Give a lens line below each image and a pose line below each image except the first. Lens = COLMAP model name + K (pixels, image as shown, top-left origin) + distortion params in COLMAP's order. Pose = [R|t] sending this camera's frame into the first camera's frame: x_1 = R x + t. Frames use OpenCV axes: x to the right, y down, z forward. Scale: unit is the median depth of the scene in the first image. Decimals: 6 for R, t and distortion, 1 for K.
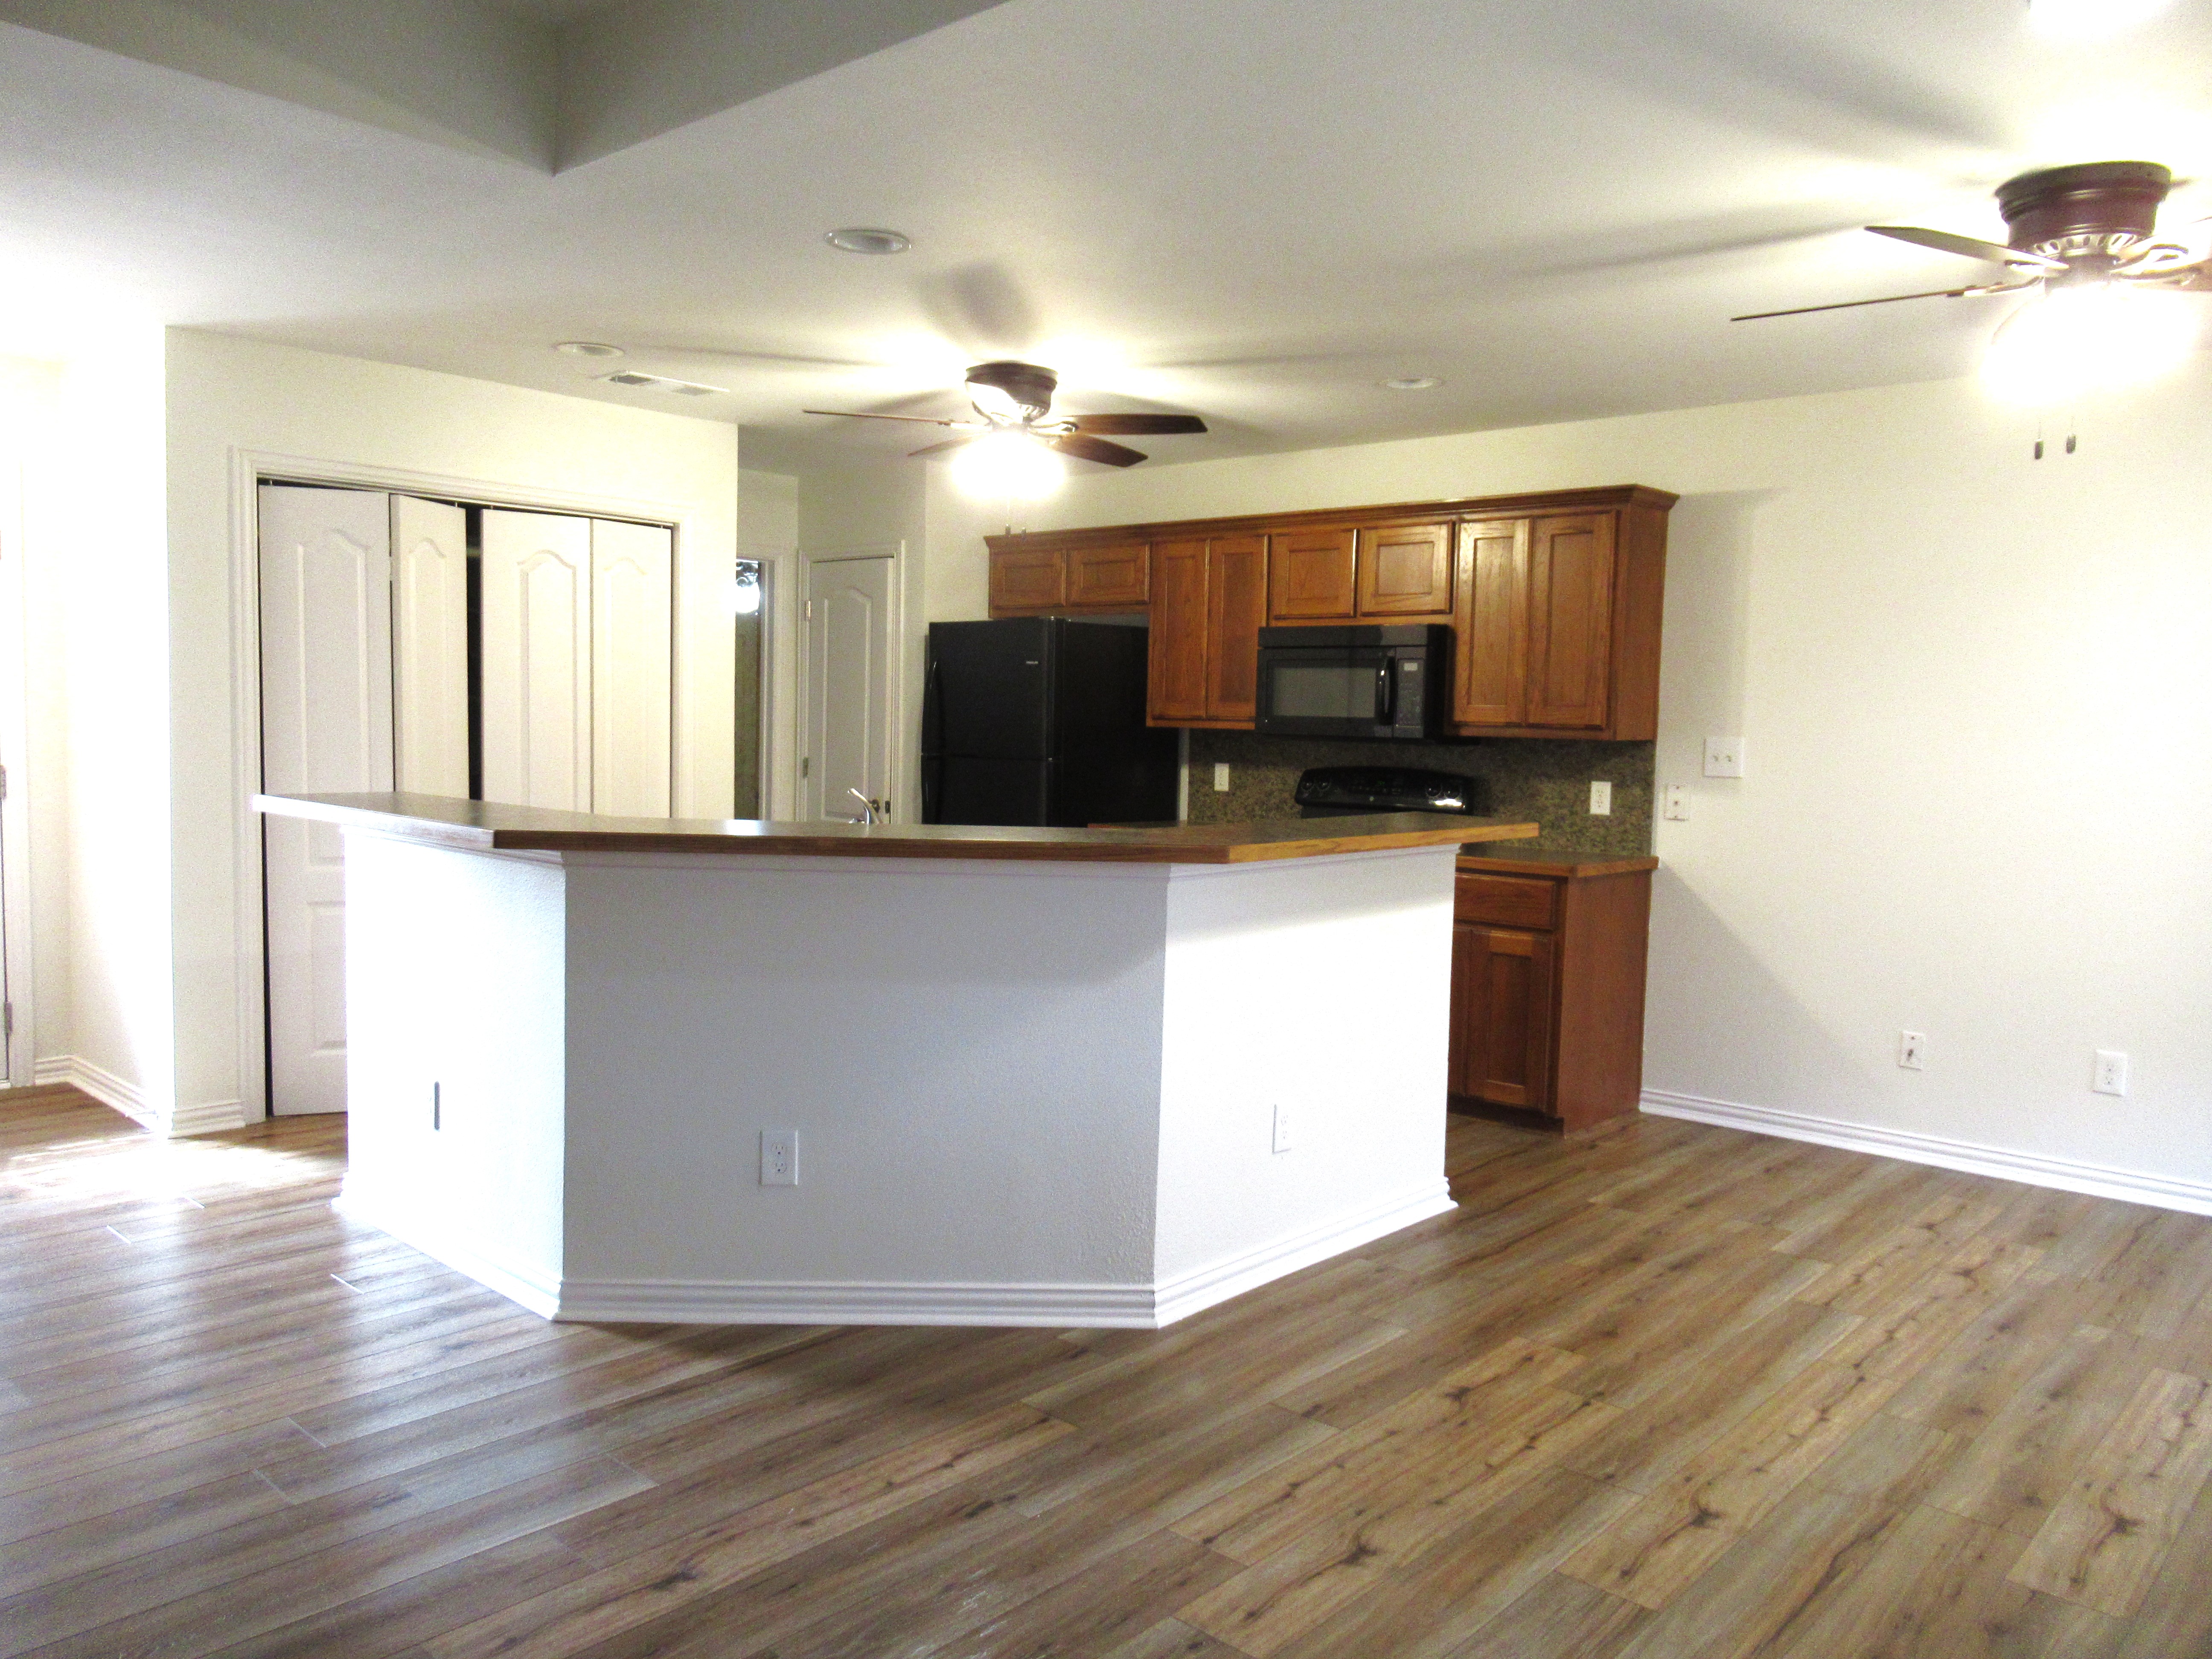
lens RADIAL K [[1637.0, 0, 1097.5], [0, 1637.0, 834.1], [0, 0, 1]] dist [-0.012183, 0.002355]
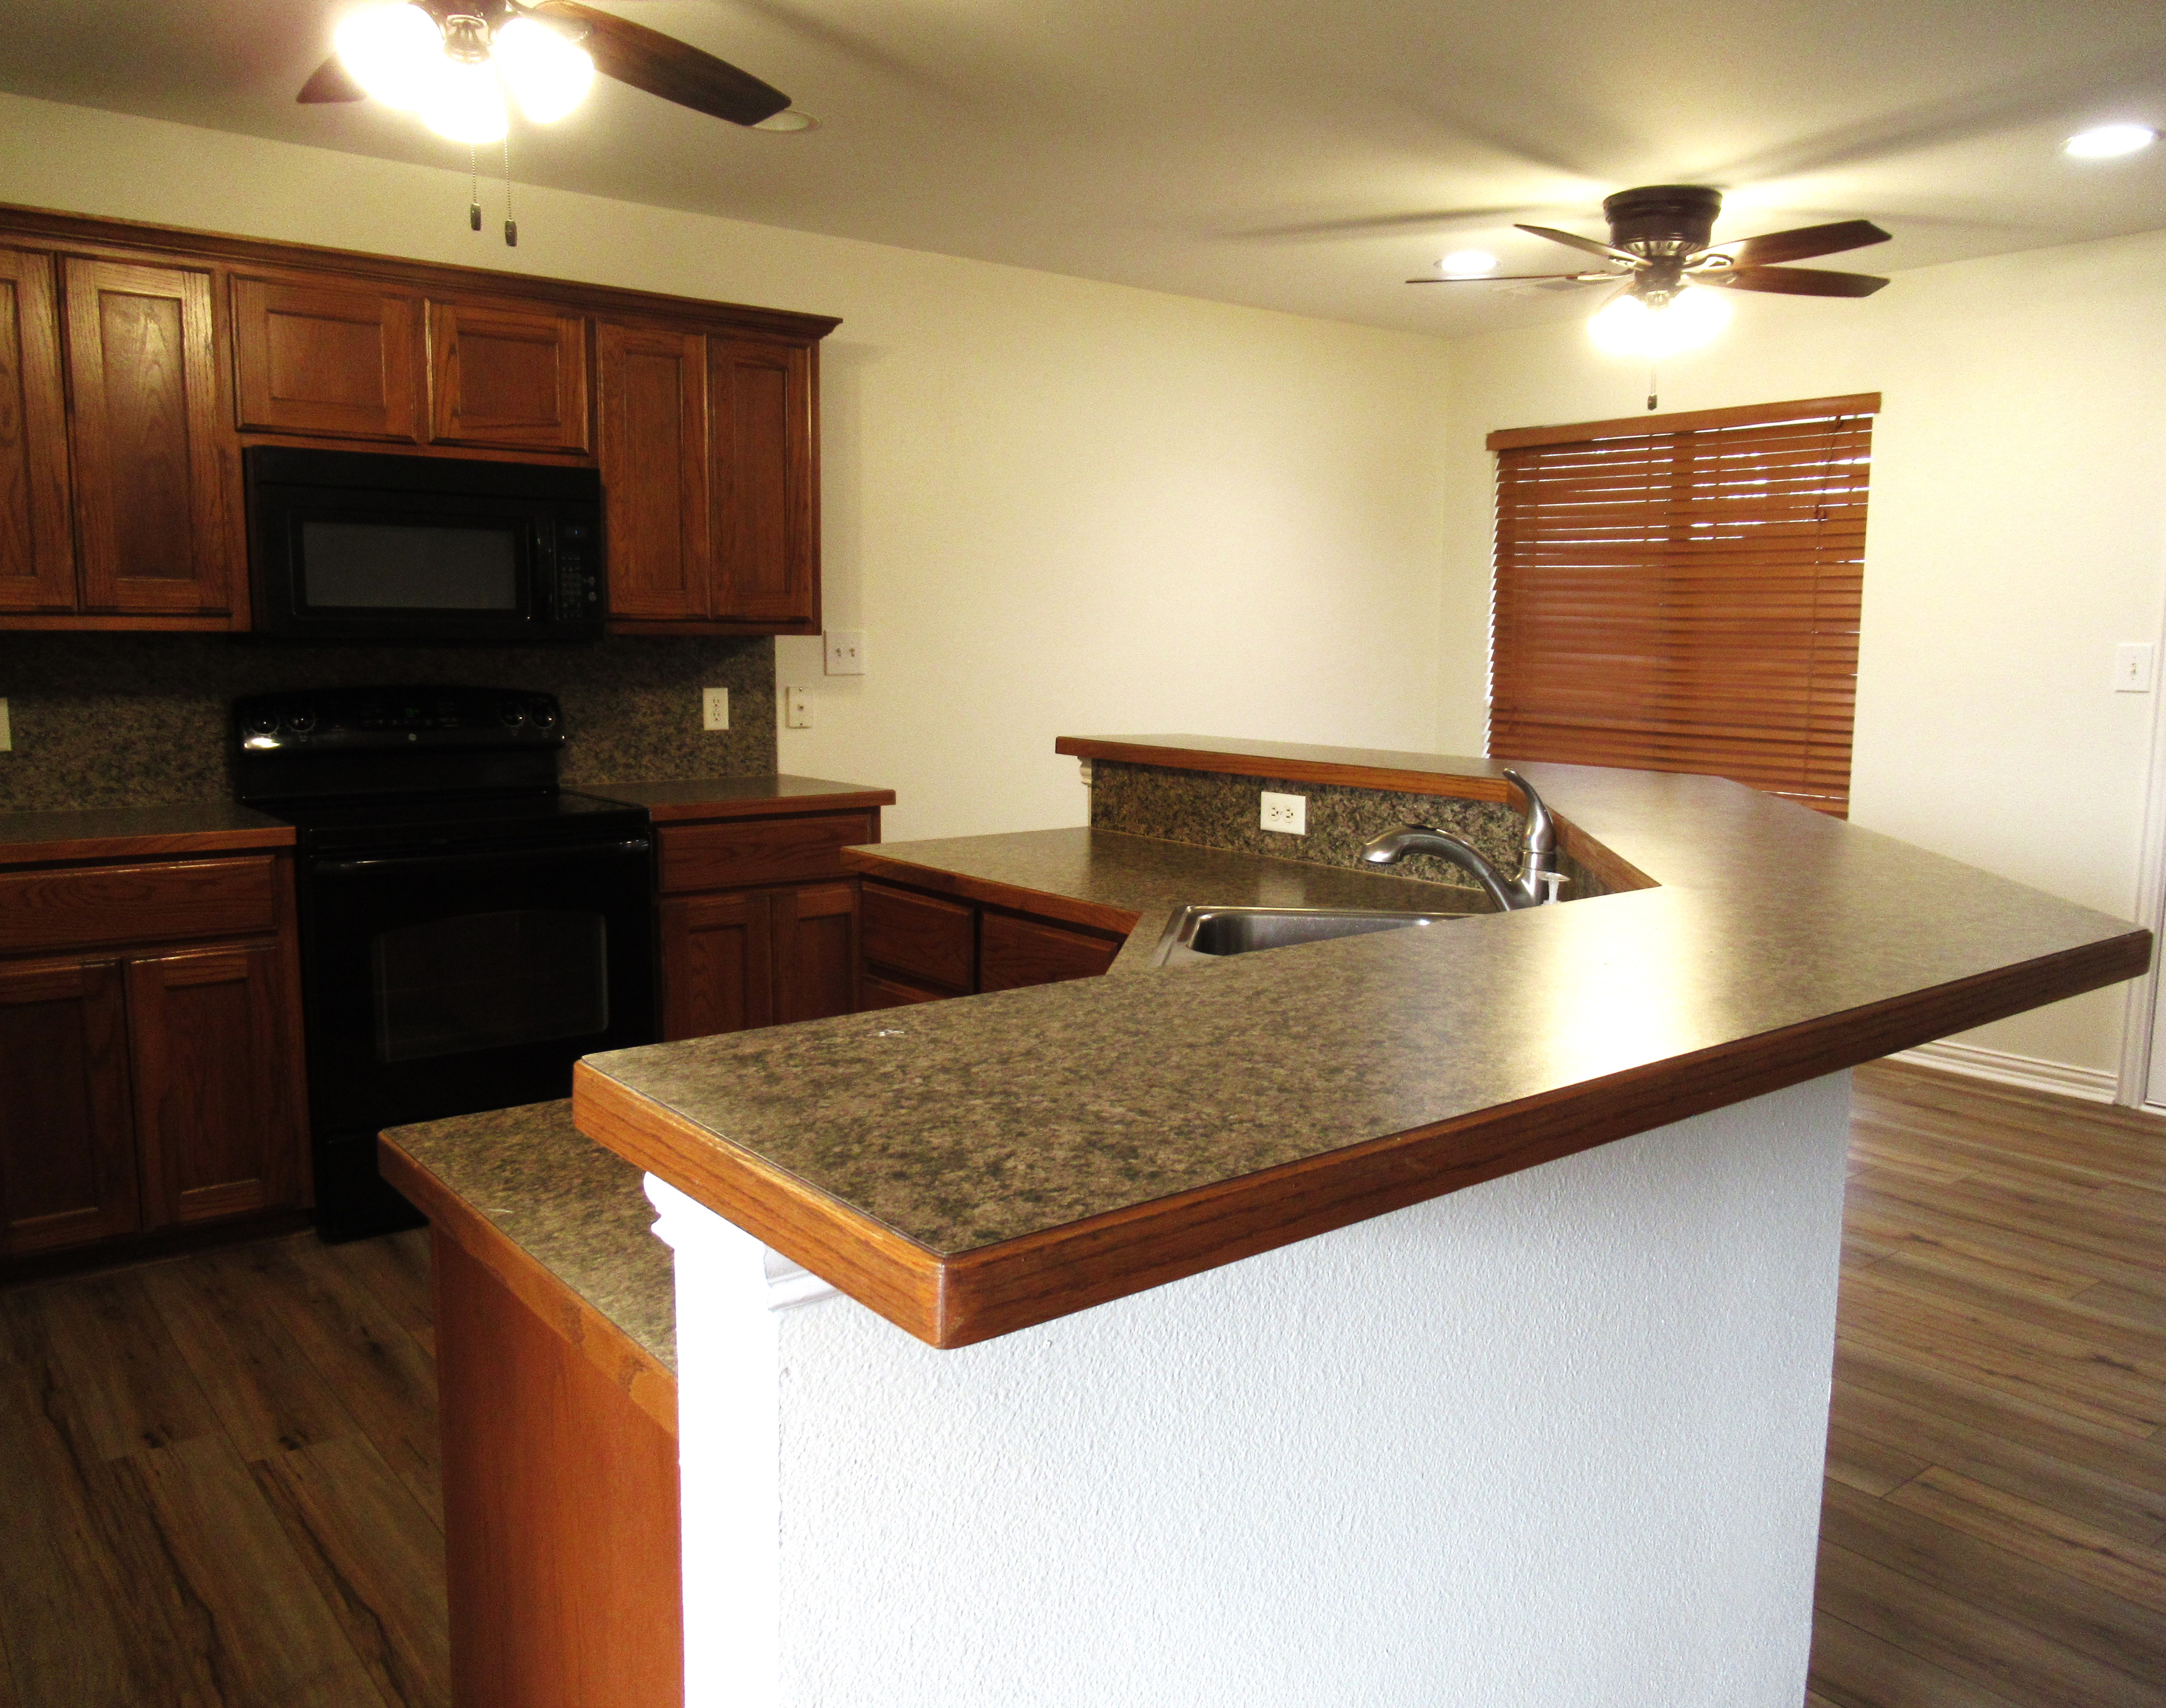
lens RADIAL K [[1675.3, 0, 1130.2], [0, 1675.3, 870.5], [0, 0, 1]] dist [-0.006336, -0.012618]
pose [[0.141719, -0.161680, 0.976614, -0.520808], [0.063702, 0.986016, 0.153992, -0.063118], [-0.987855, 0.040389, 0.150037, 0.755998]]
